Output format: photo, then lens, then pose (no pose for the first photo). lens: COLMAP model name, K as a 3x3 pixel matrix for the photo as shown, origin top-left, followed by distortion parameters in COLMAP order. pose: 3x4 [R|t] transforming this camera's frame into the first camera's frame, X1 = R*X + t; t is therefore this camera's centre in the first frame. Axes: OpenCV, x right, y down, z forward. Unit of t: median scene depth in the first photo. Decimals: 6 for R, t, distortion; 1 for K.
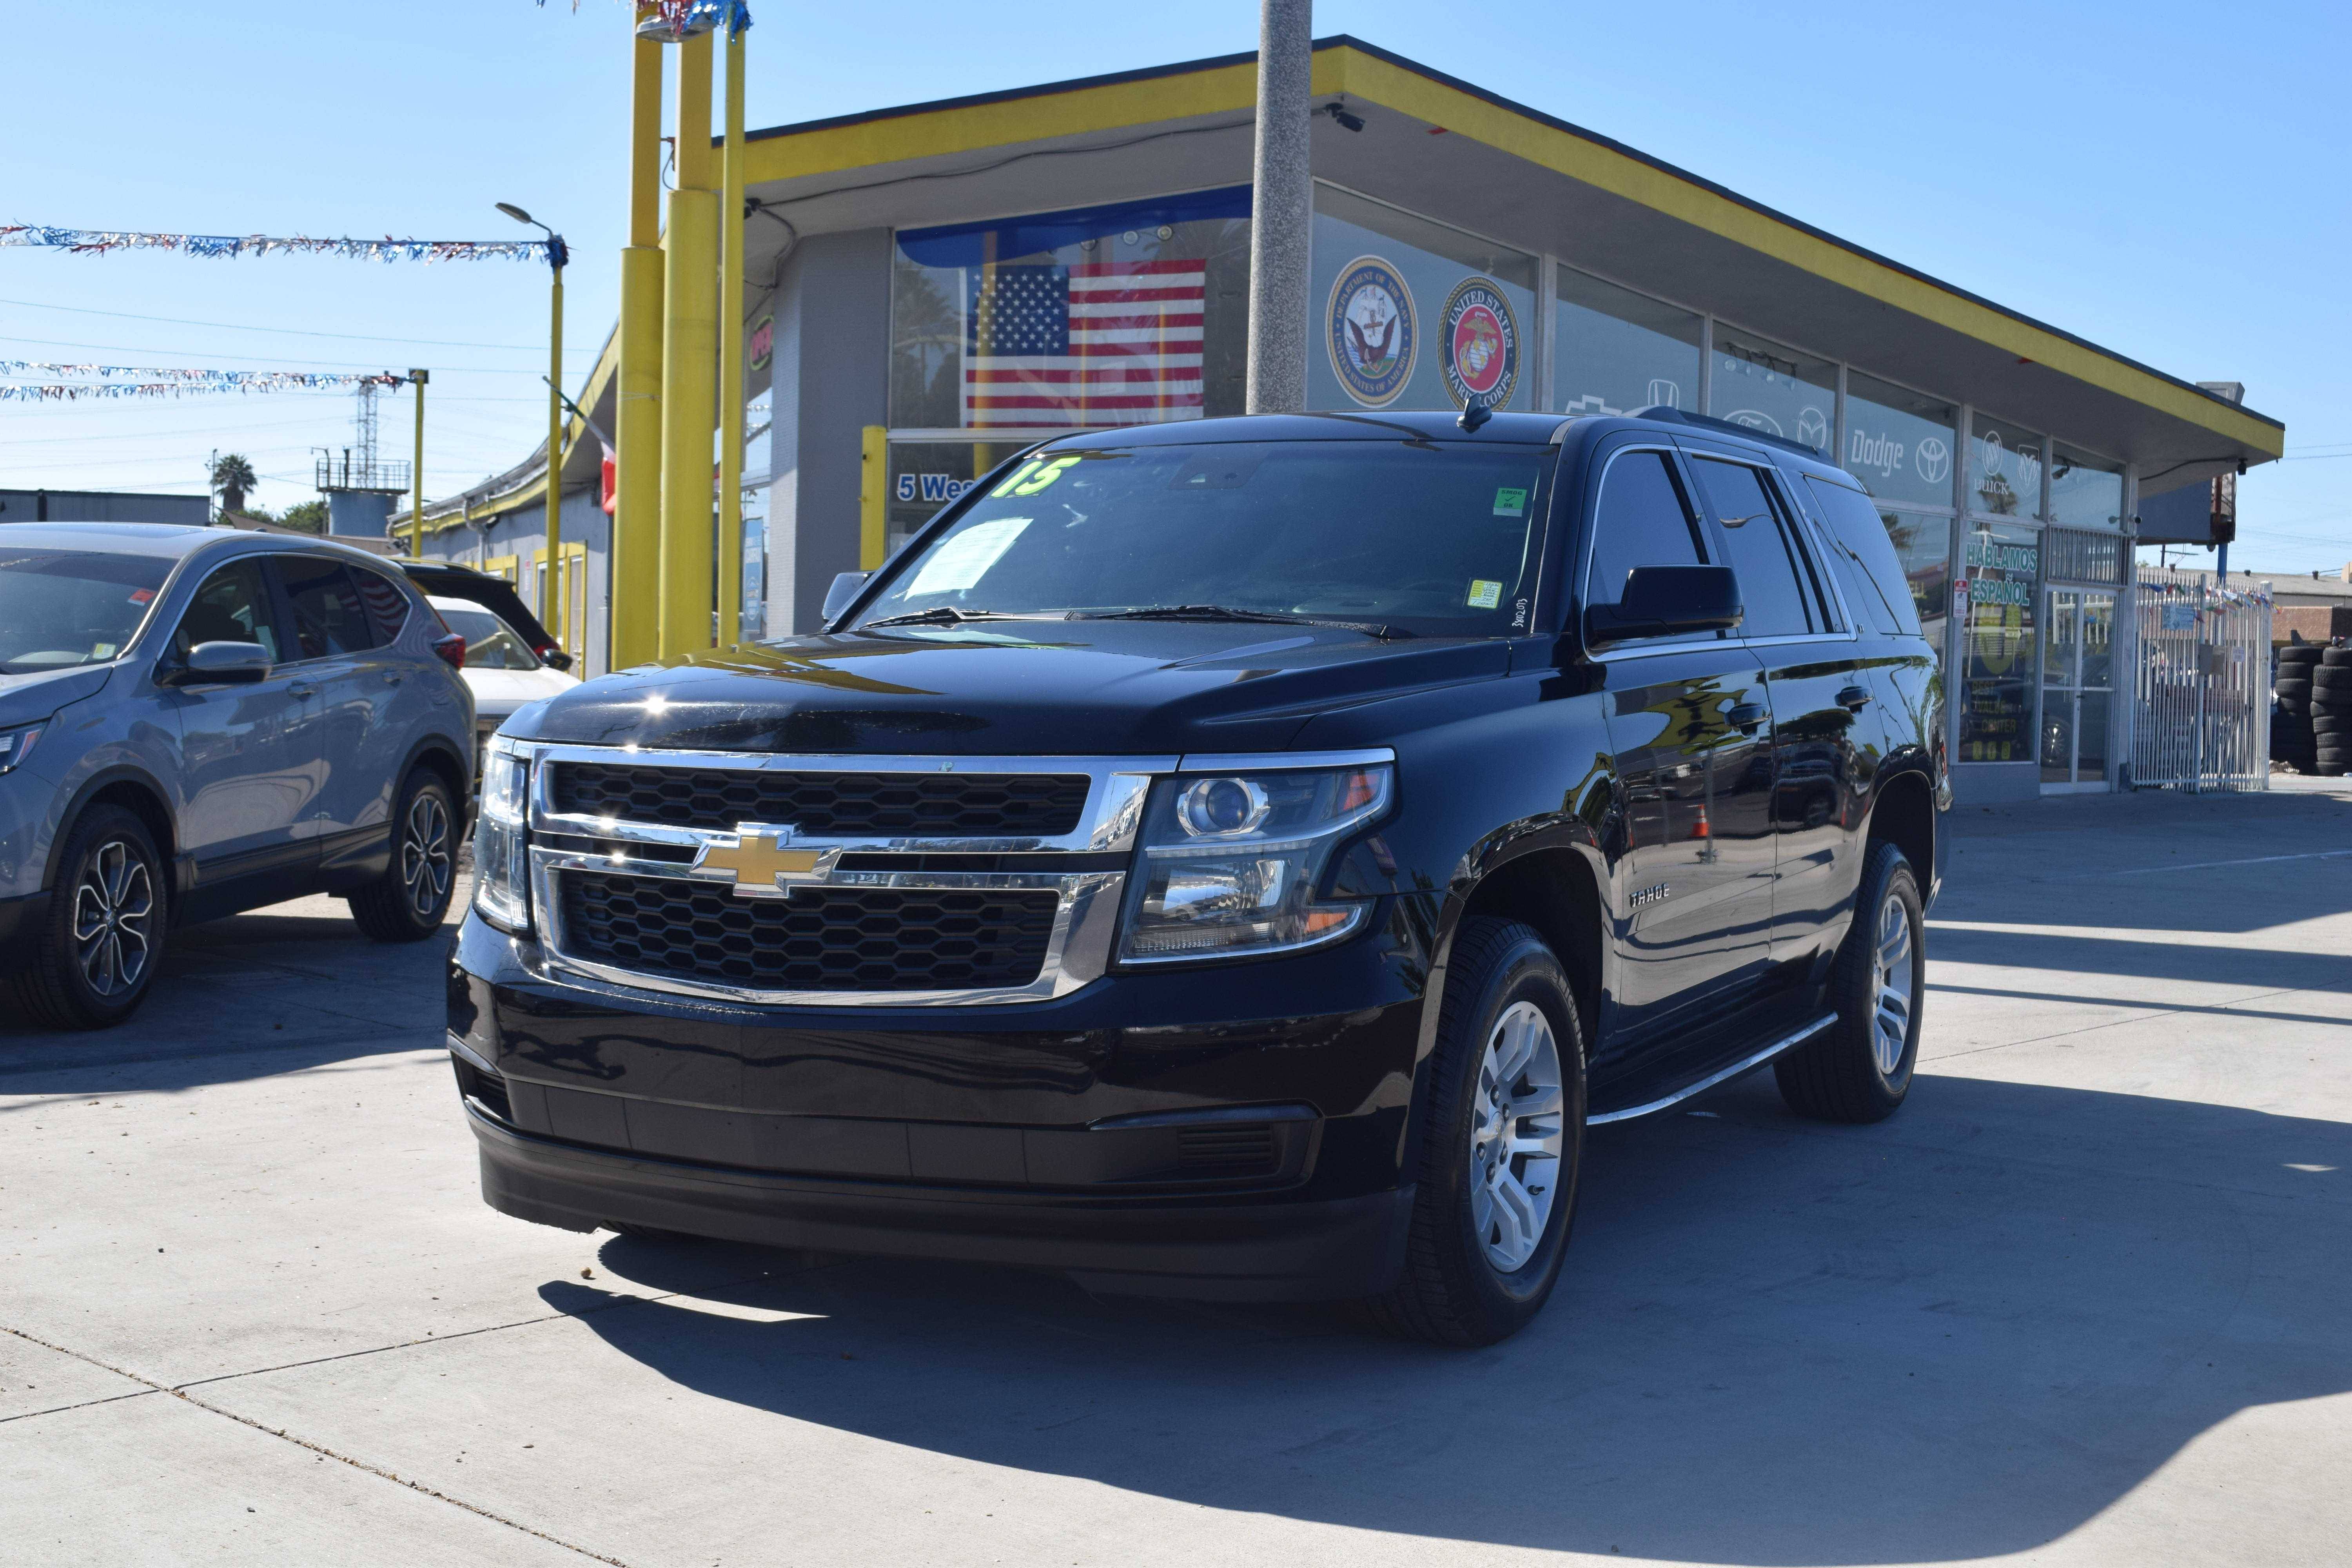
lens RADIAL K [[2930.3, 0, 1176.0], [0, 2930.3, 784.0], [0, 0, 1]] dist [-0.032147, -0.008908]
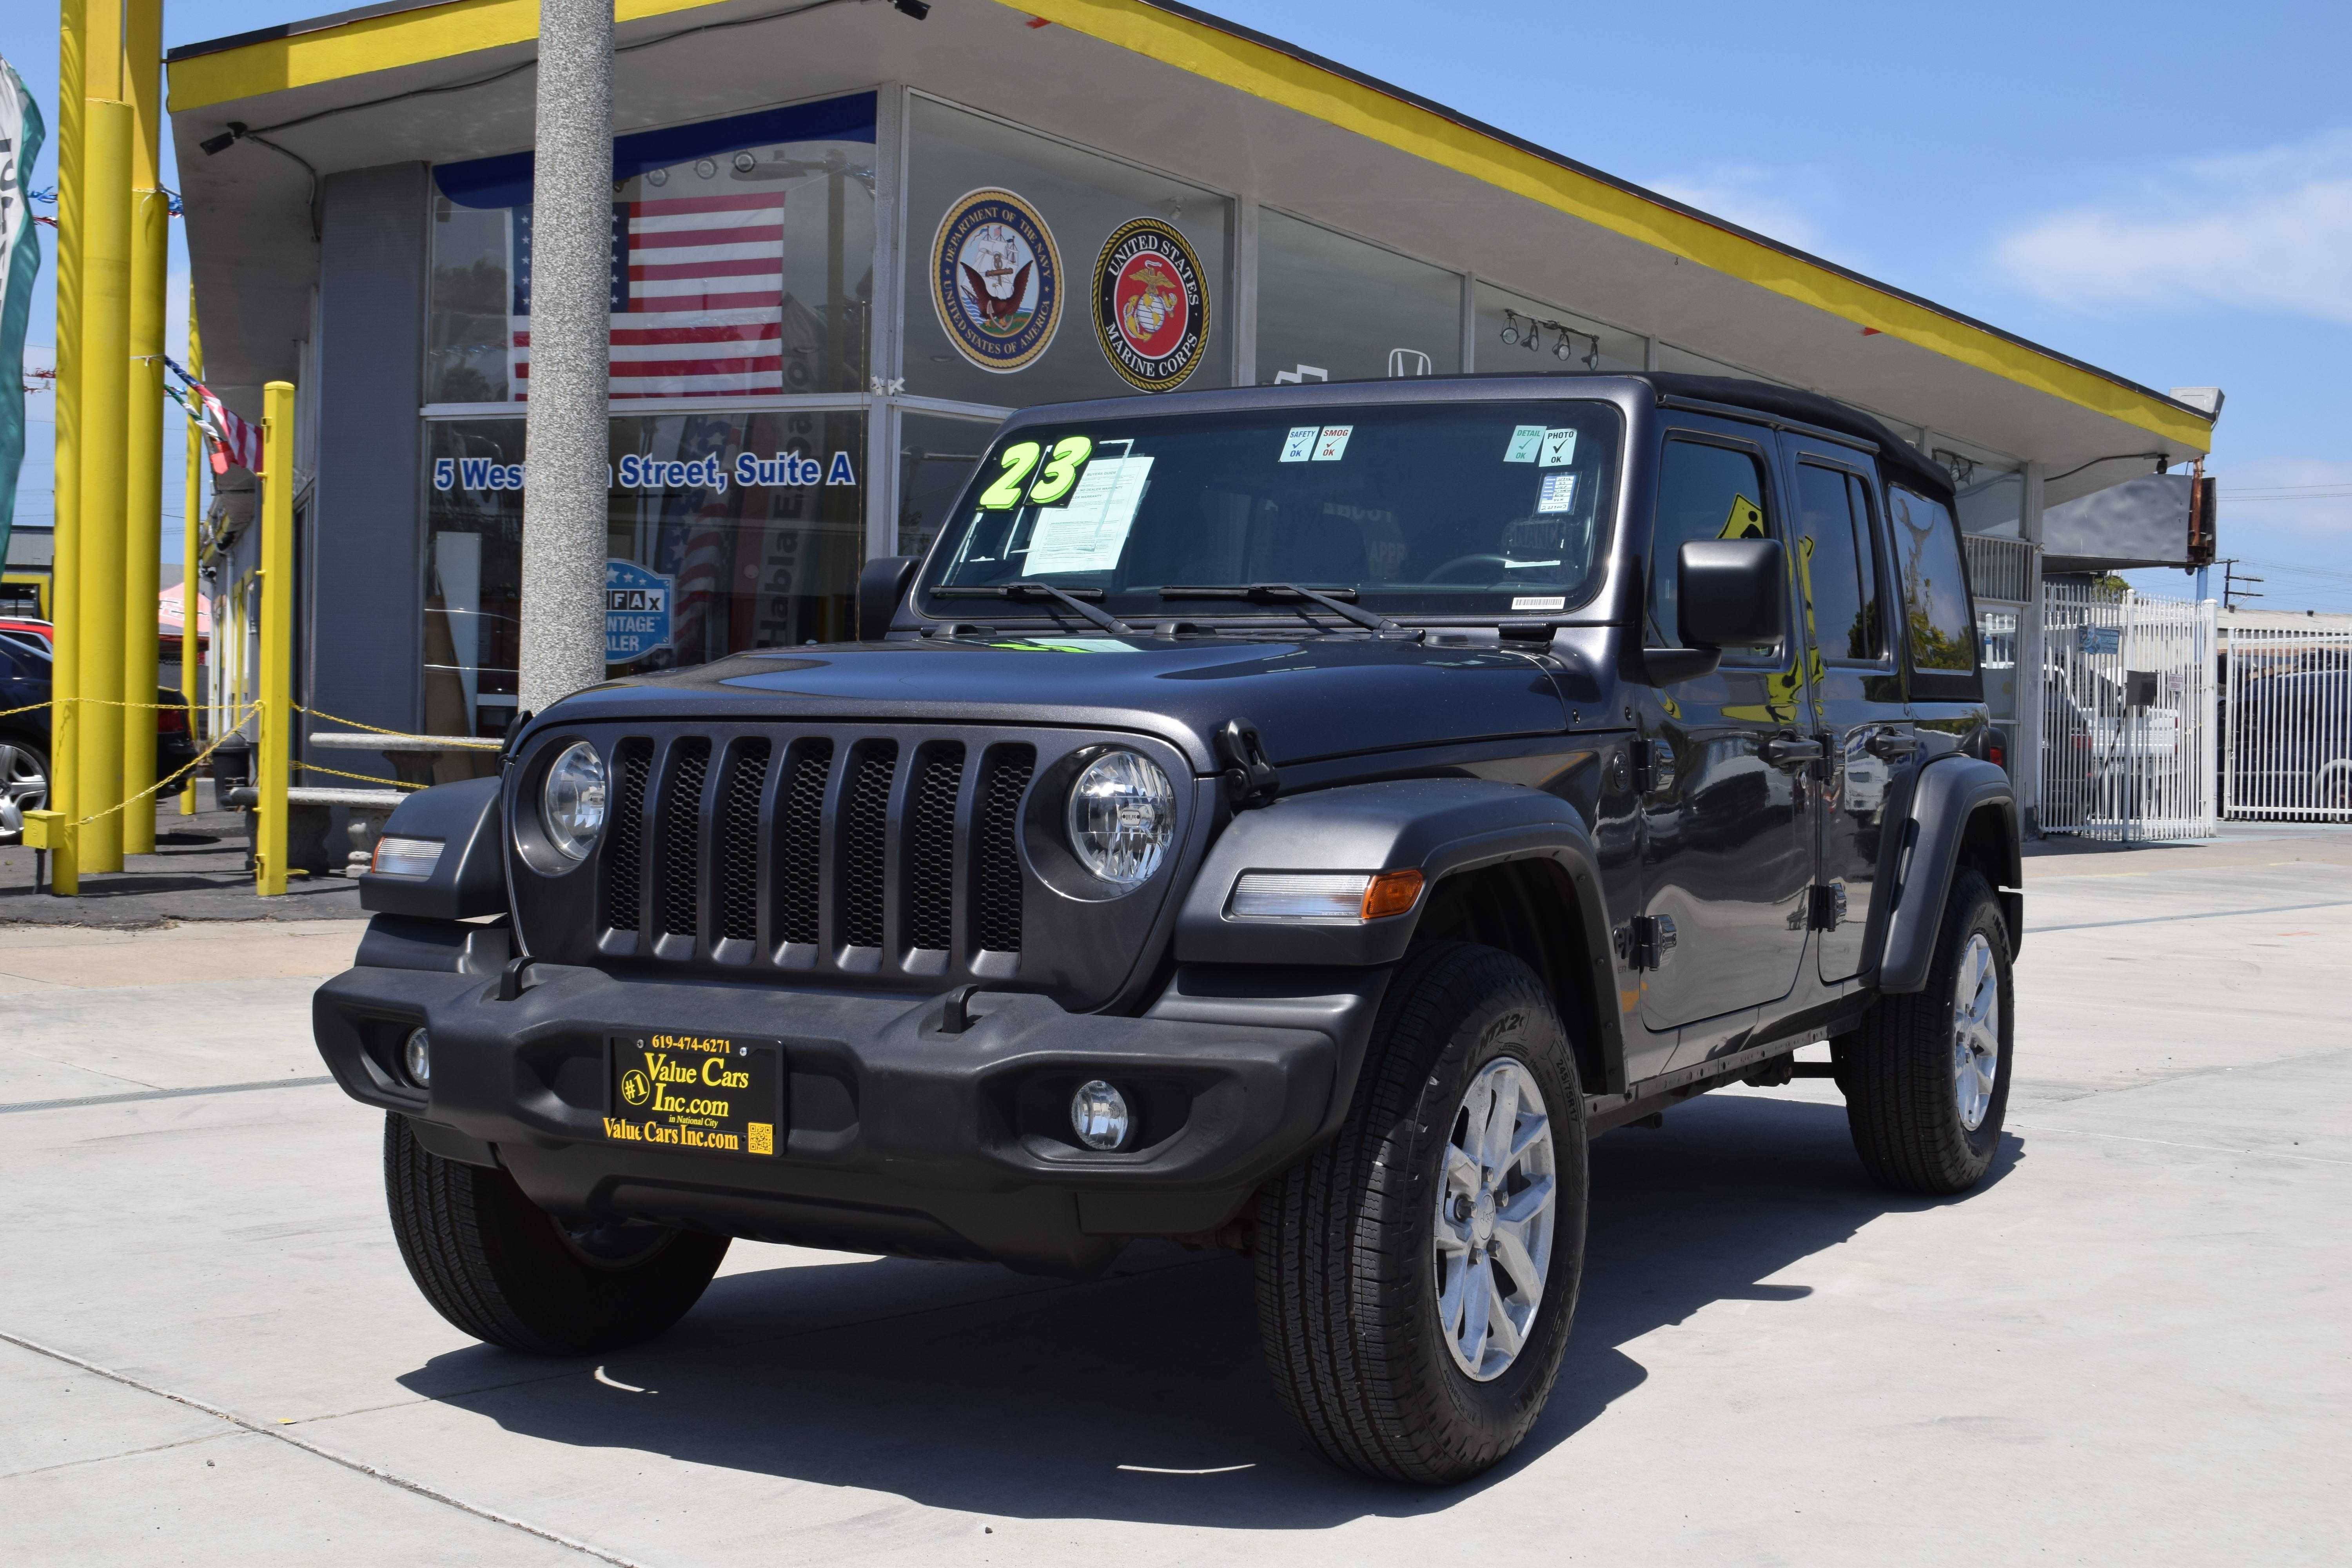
lens RADIAL K [[2930.3, 0, 1176.0], [0, 2930.3, 784.0], [0, 0, 1]] dist [-0.032147, -0.008908]
pose [[0.999531, -0.001766, -0.030556, 0.136071], [0.001219, 0.999839, -0.017914, 0.001275], [0.030583, 0.017869, 0.999372, 0.177202]]
